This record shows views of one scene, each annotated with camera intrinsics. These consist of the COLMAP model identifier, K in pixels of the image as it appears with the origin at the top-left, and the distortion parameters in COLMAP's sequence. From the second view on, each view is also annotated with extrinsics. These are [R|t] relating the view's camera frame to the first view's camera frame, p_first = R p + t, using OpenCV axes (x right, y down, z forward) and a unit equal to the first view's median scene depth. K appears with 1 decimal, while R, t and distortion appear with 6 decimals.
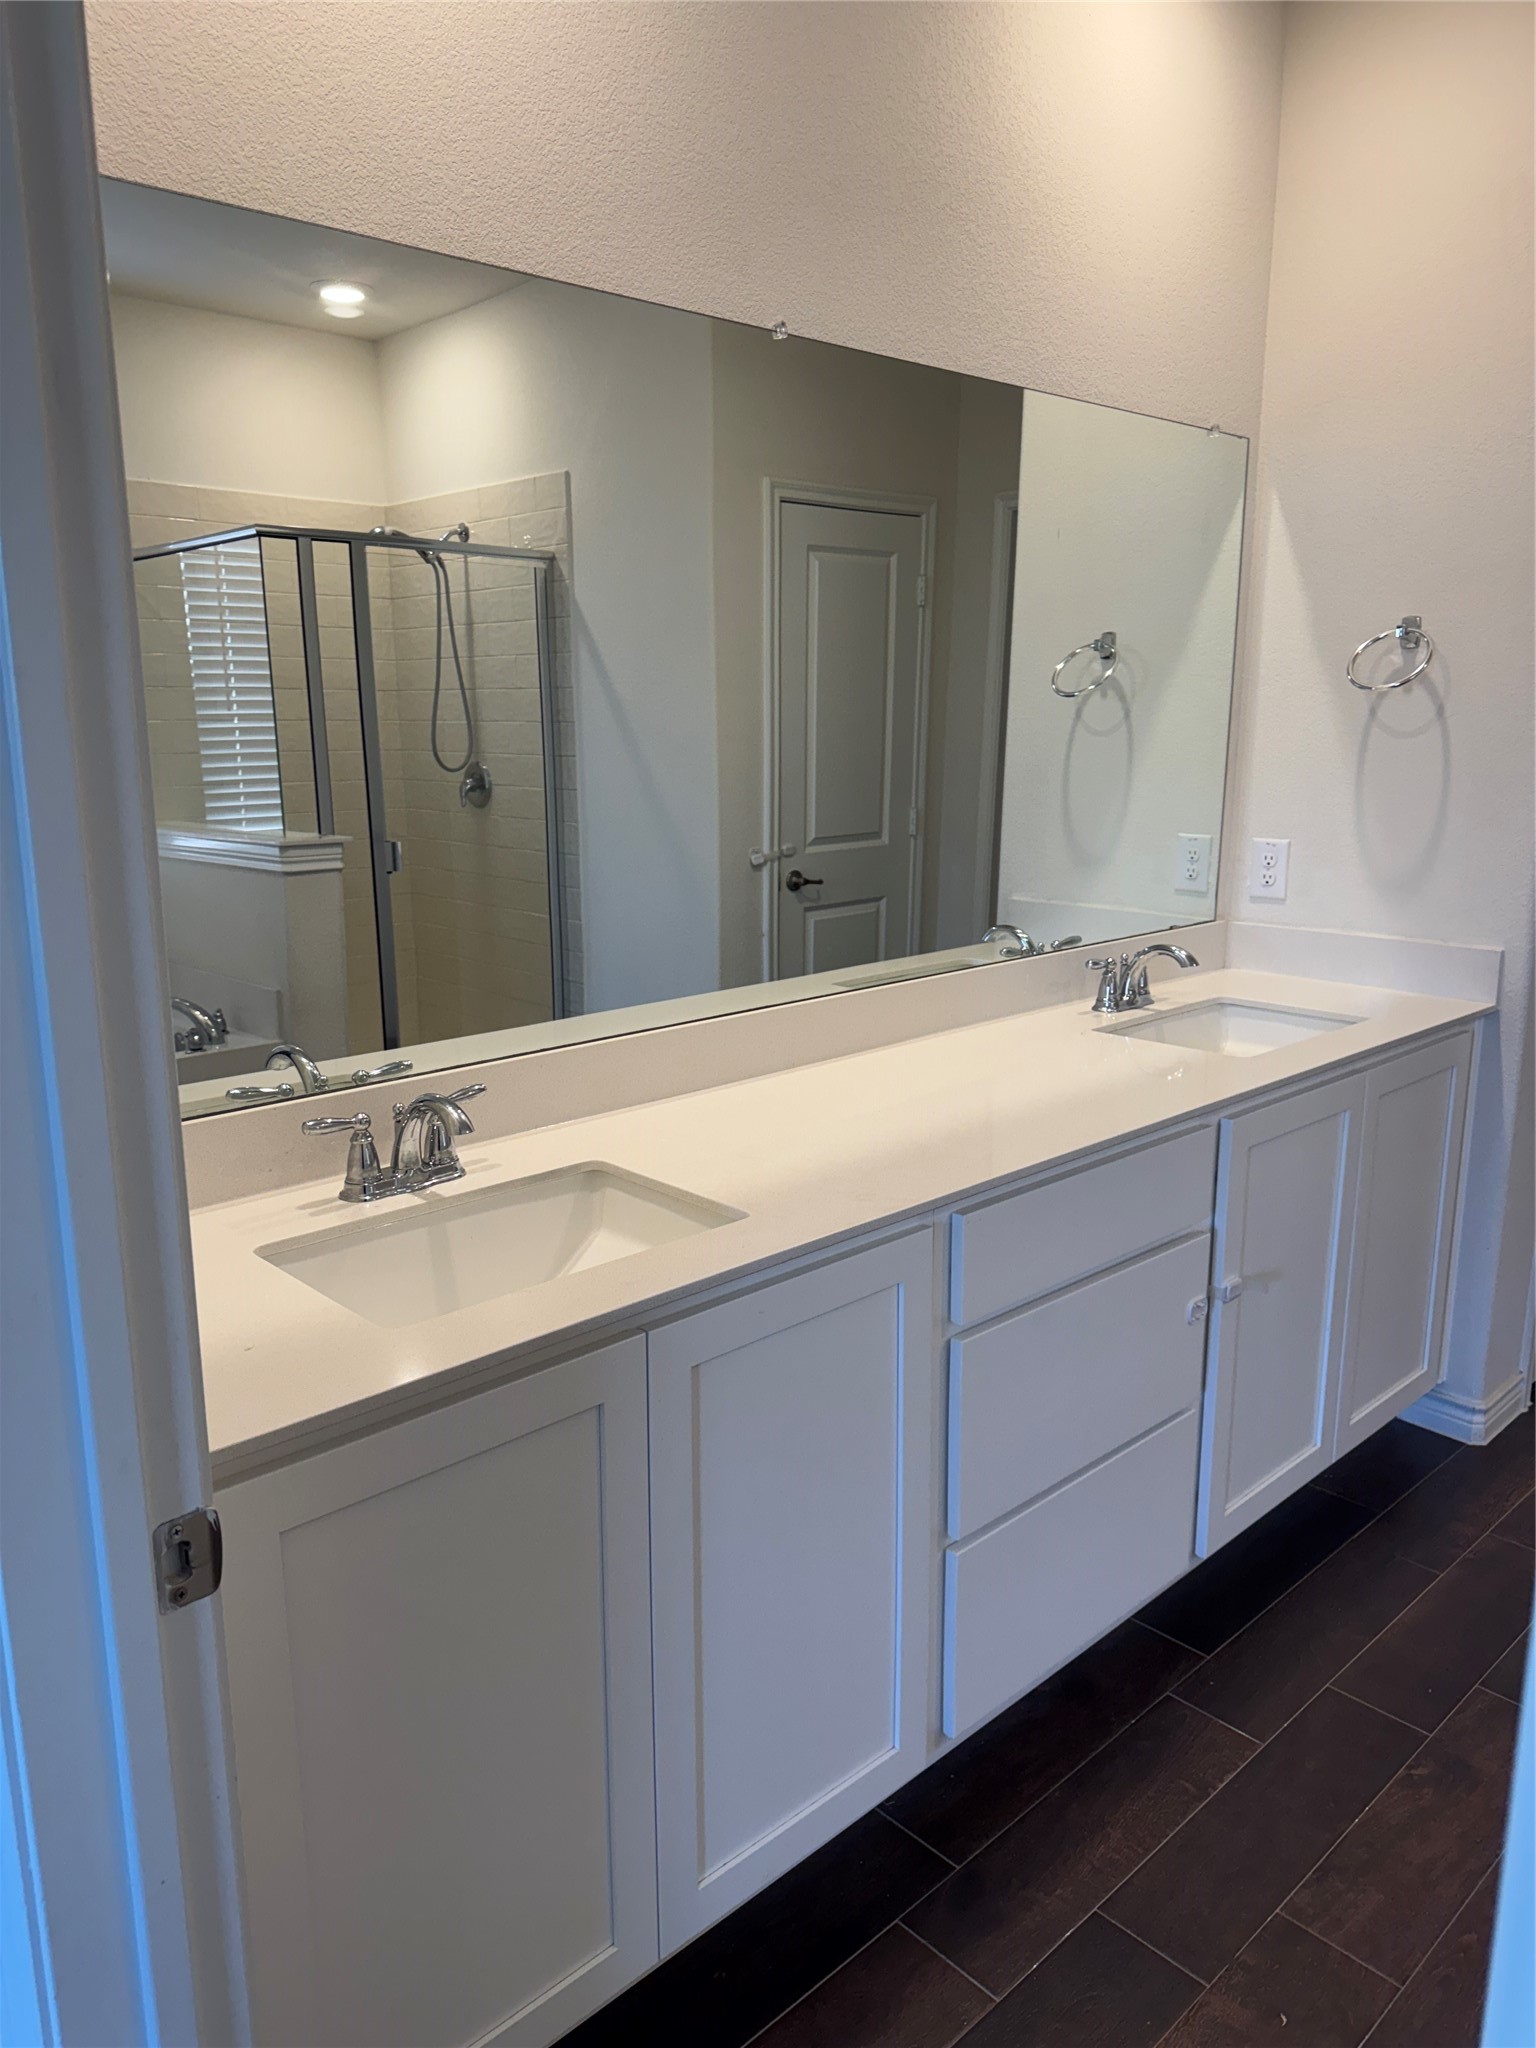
lens RADIAL K [[1447.4, 0, 742.9], [0, 1447.4, 1025.0], [0, 0, 1]] dist [0.054384, -0.079127]
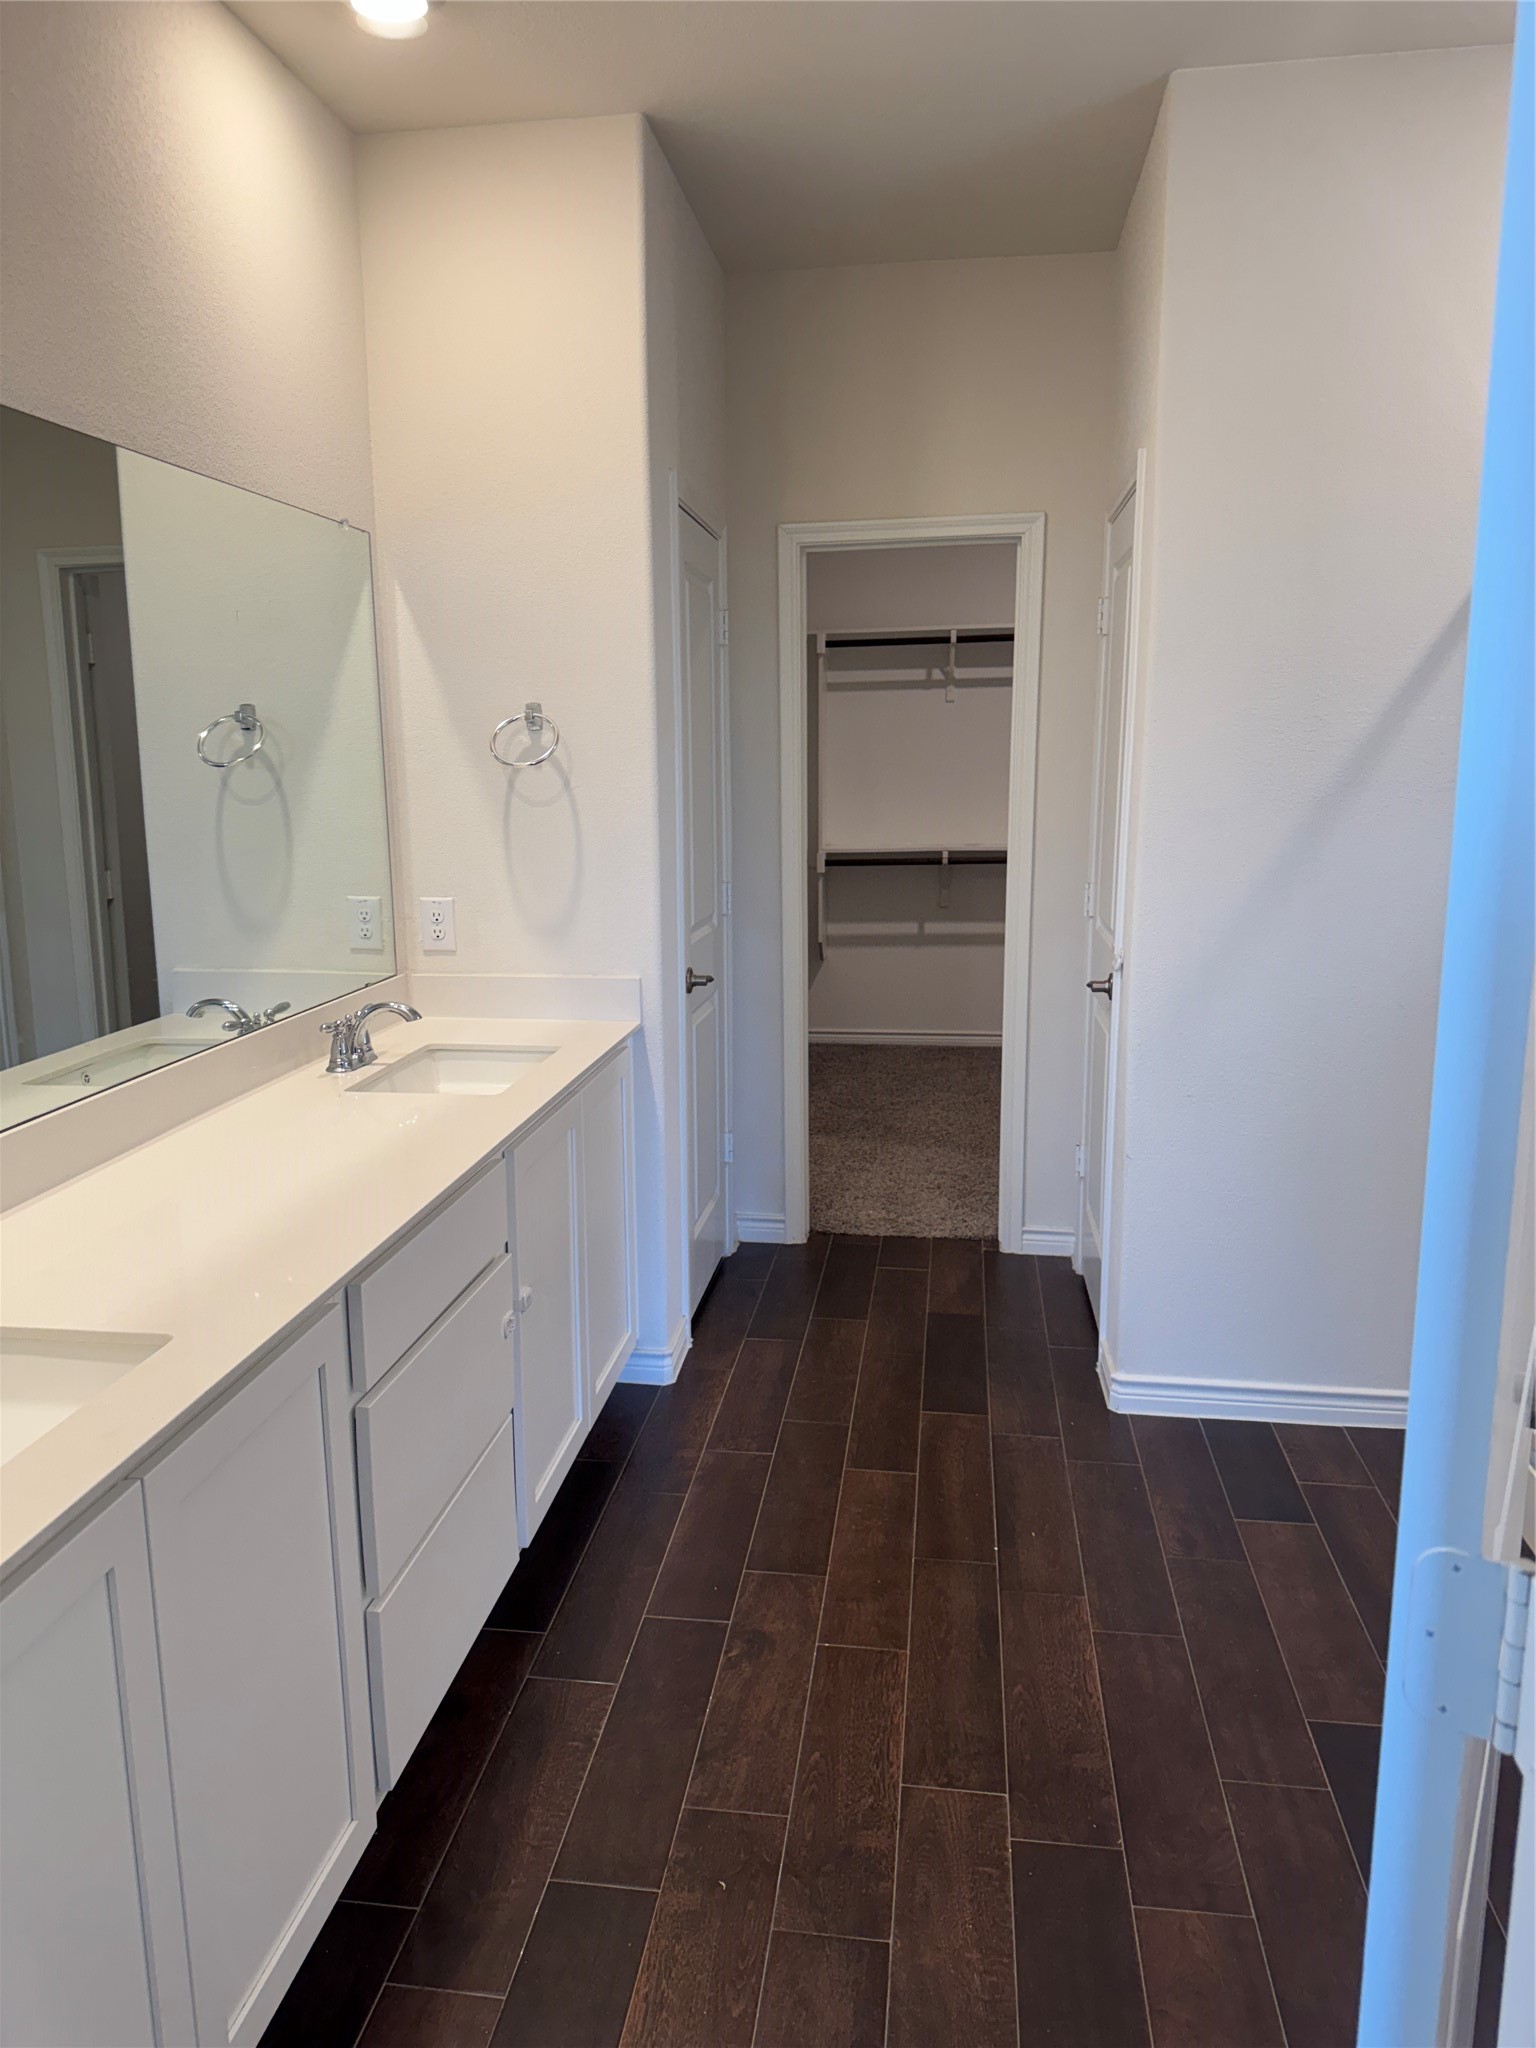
lens RADIAL K [[1447.4, 0, 742.9], [0, 1447.4, 1025.0], [0, 0, 1]] dist [0.054384, -0.079127]
pose [[0.769748, -0.117479, 0.627444, -0.173317], [0.134368, 0.990716, 0.020653, -0.024727], [-0.624045, 0.068411, 0.778388, 0.003614]]
